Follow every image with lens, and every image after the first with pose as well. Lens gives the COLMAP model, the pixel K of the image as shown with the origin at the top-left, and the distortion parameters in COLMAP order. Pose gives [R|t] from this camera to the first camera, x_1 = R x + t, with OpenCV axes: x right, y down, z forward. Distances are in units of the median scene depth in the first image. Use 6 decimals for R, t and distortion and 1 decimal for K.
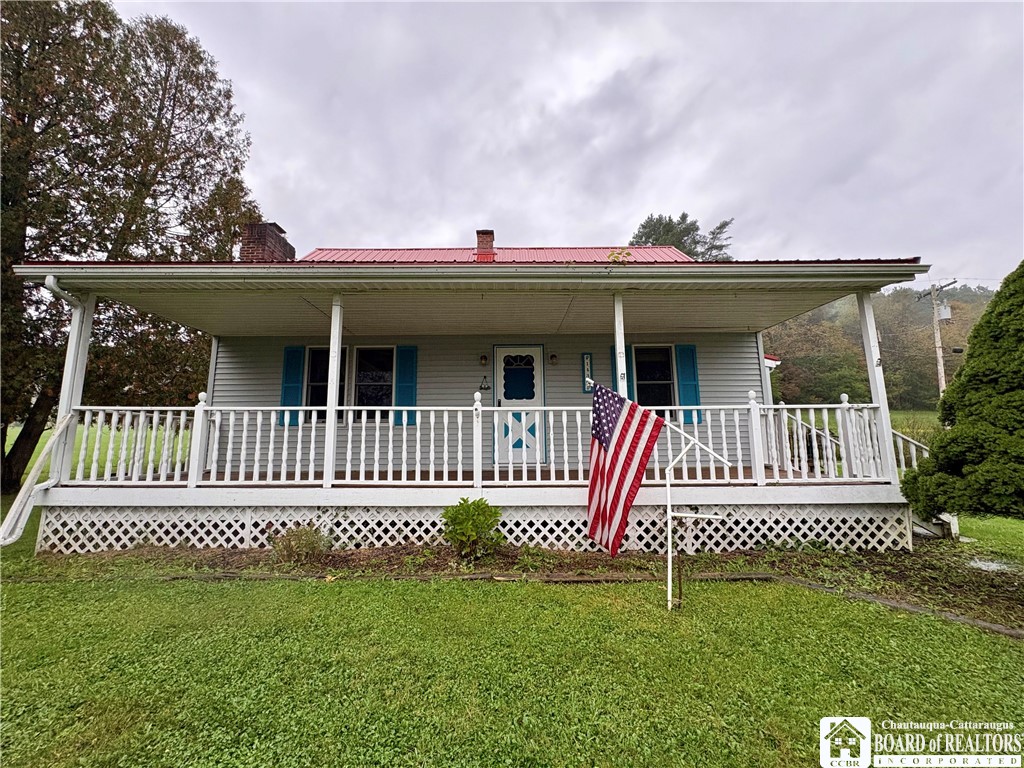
lens RADIAL K [[405.5, 0, 511.1], [0, 405.5, 384.9], [0, 0, 1]] dist [-0.000415, 0.000167]
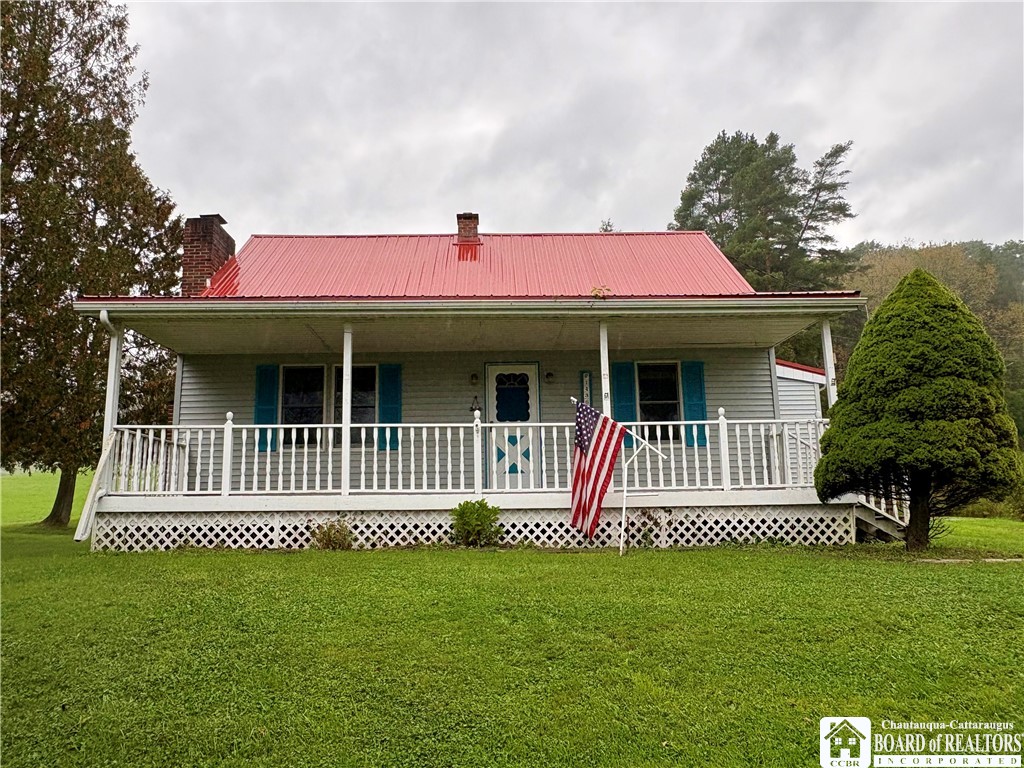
lens RADIAL K [[748.0, 0, 510.2], [0, 748.0, 383.4], [0, 0, 1]] dist [0.008467, 0.001100]
pose [[0.999699, -0.005184, 0.024001, -0.042412], [0.006146, 0.999173, -0.040182, 0.028309], [-0.023772, 0.040318, 0.998904, -1.116984]]
